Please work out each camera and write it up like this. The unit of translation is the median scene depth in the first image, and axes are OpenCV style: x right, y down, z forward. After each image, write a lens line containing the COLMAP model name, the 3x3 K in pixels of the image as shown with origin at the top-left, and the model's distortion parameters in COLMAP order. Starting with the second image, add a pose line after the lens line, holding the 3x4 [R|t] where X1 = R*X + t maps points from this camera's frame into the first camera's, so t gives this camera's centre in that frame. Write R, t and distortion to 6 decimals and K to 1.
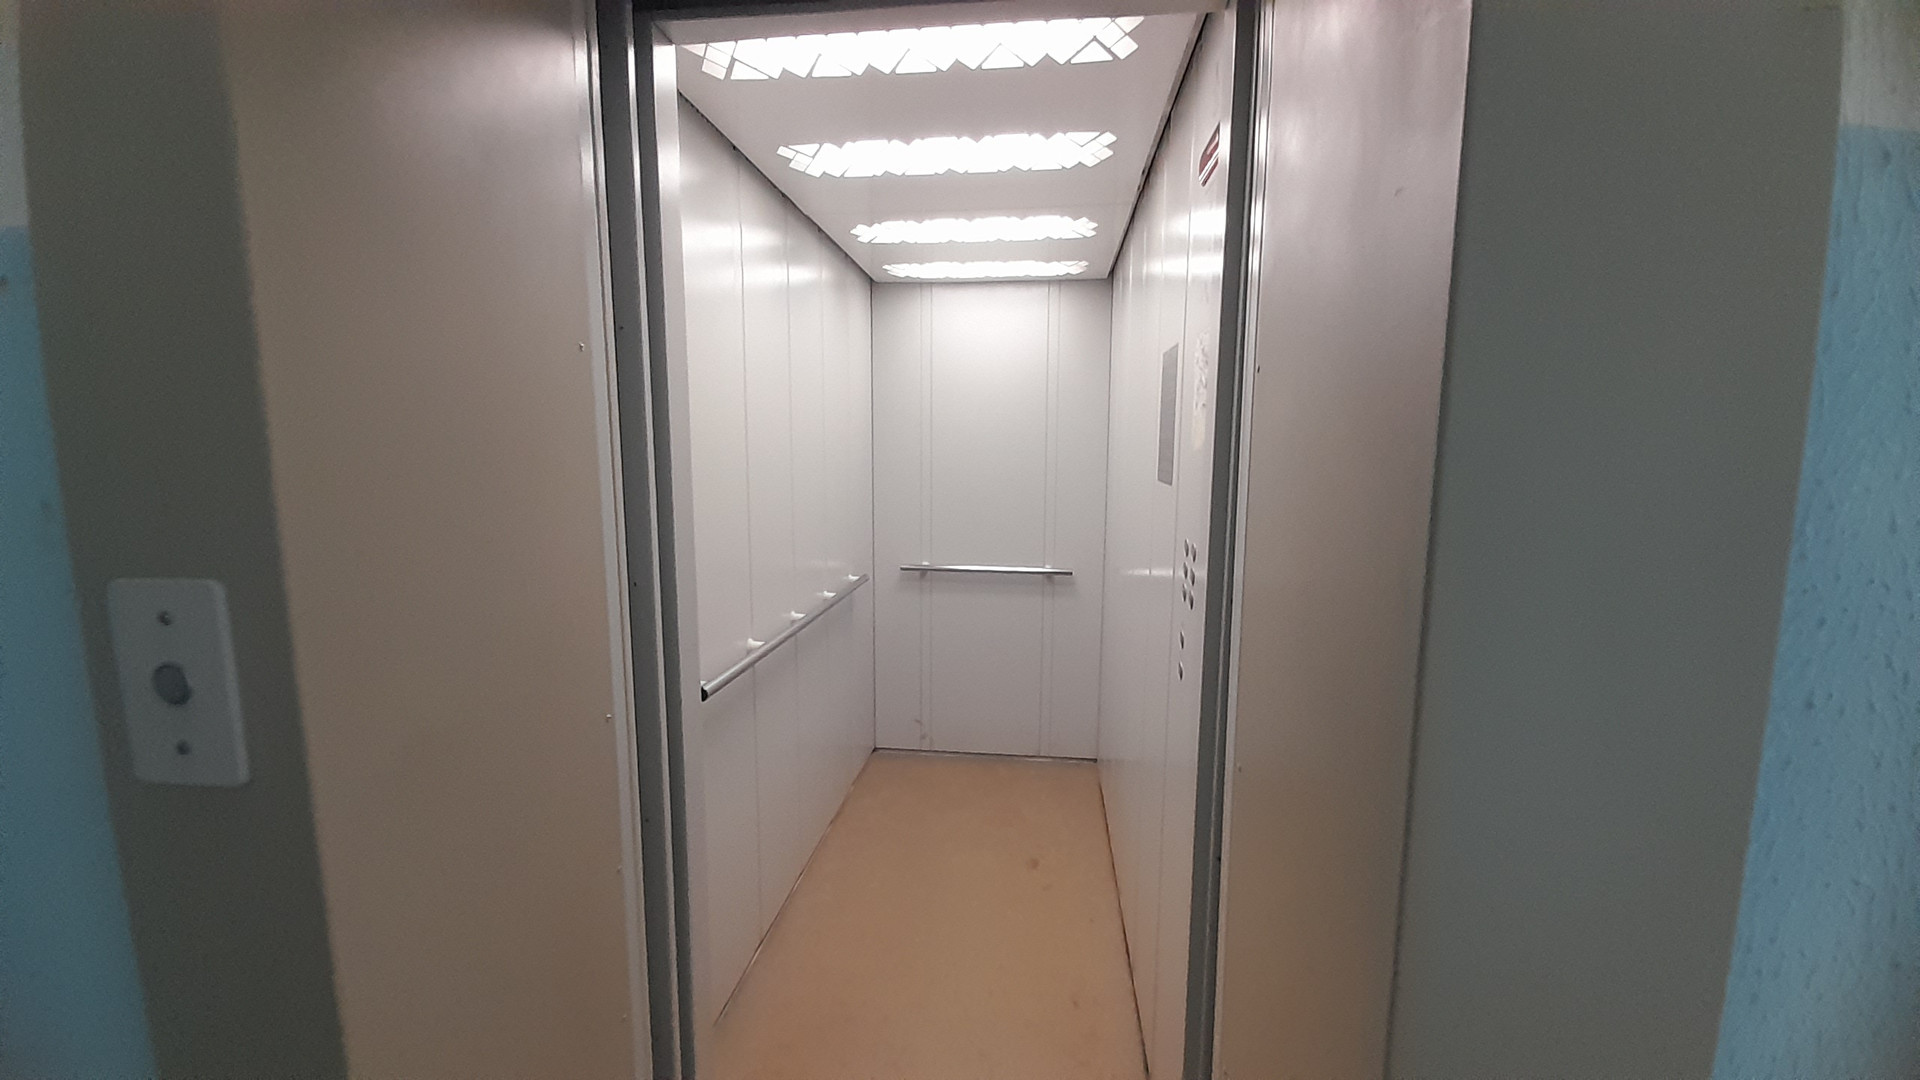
lens RADIAL K [[763.5, 0, 963.9], [0, 763.5, 543.8], [0, 0, 1]] dist [0.012651, -0.013361]
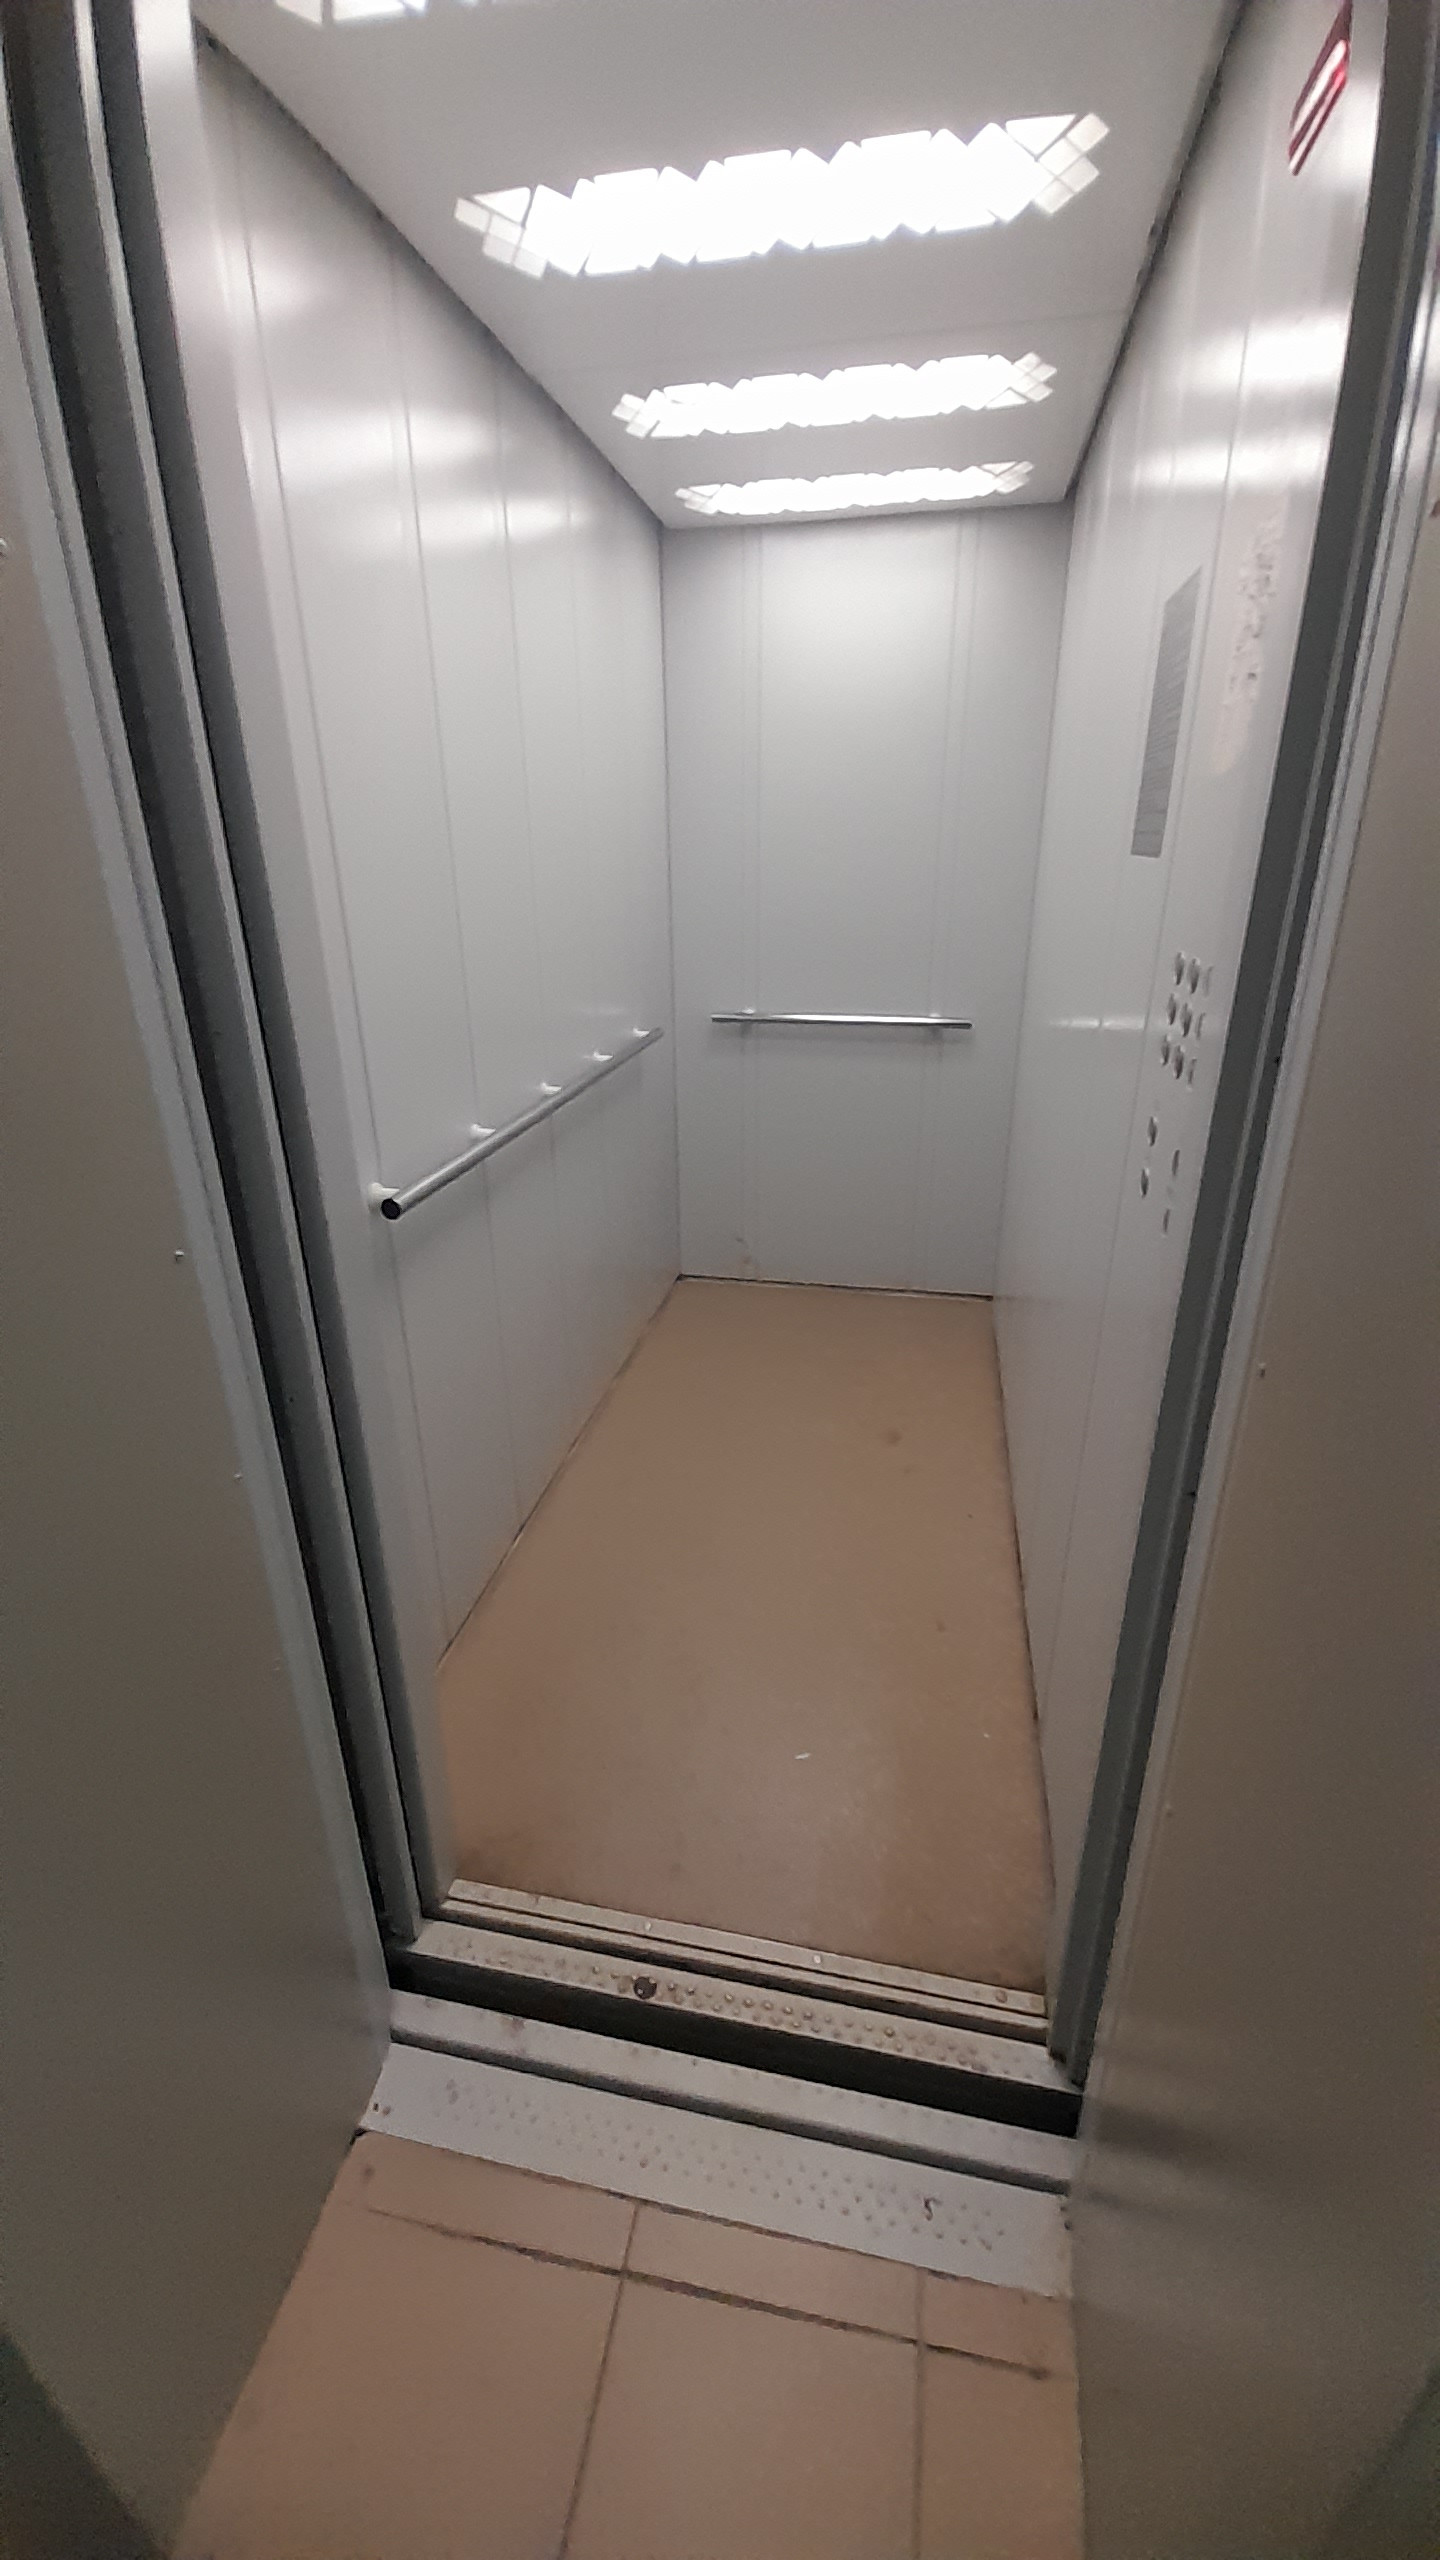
lens RADIAL K [[1018.0, 0, 720.6], [0, 1018.0, 1258.3], [0, 0, 1]] dist [0.012651, -0.013361]
pose [[0.995277, 0.020872, -0.094808, 0.017932], [0.004012, 0.966936, 0.254989, 0.009643], [0.096995, -0.254165, 0.962285, 0.107668]]
